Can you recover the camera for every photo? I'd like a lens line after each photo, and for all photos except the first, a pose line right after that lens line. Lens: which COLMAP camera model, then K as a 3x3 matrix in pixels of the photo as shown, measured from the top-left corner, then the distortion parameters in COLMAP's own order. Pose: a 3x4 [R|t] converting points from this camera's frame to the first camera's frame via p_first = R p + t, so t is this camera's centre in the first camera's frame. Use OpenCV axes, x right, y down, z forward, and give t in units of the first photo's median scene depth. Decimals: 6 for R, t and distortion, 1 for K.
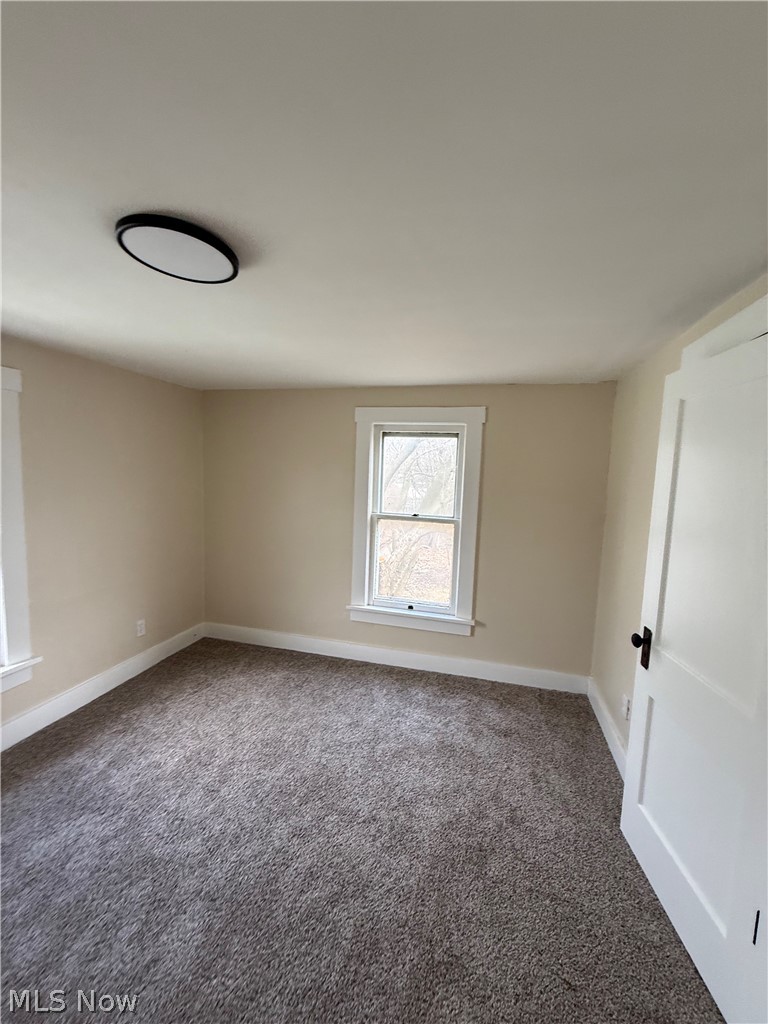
lens RADIAL K [[409.8, 0, 384.7], [0, 409.8, 510.3], [0, 0, 1]] dist [-0.000233, -0.000103]
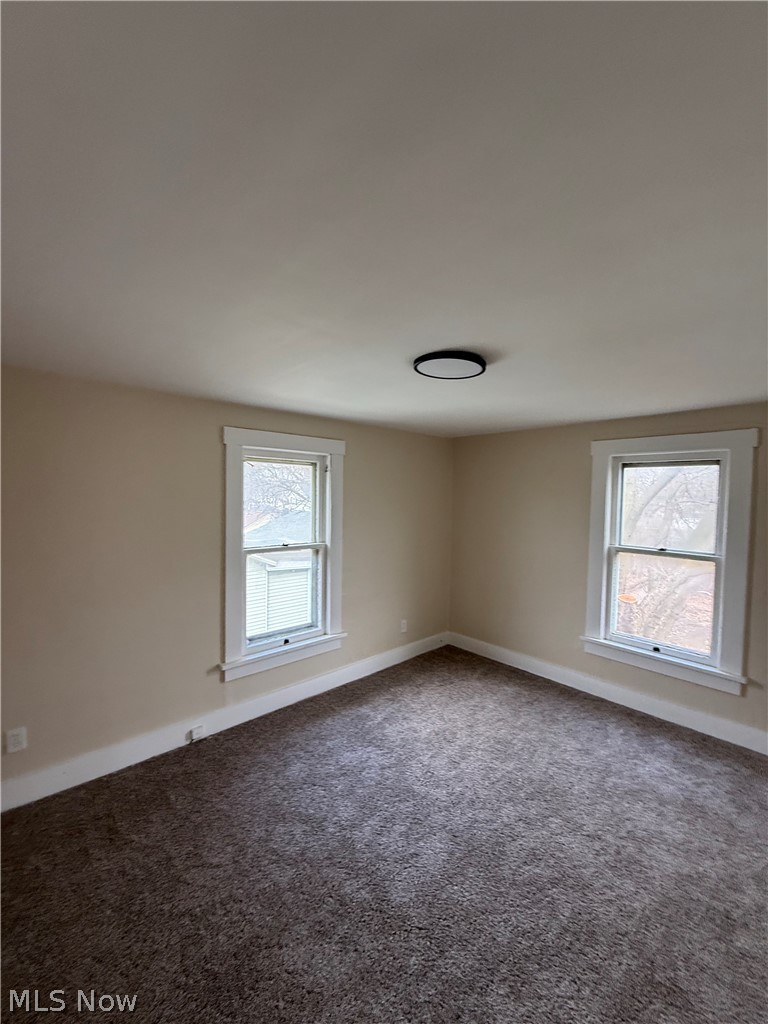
lens RADIAL K [[409.8, 0, 384.7], [0, 409.8, 510.3], [0, 0, 1]] dist [-0.000233, -0.000103]
pose [[0.844594, 0.000441, -0.535408, 0.053343], [-0.038418, 0.997472, -0.059783, 0.003486], [0.534028, 0.071062, 0.842475, -0.172710]]
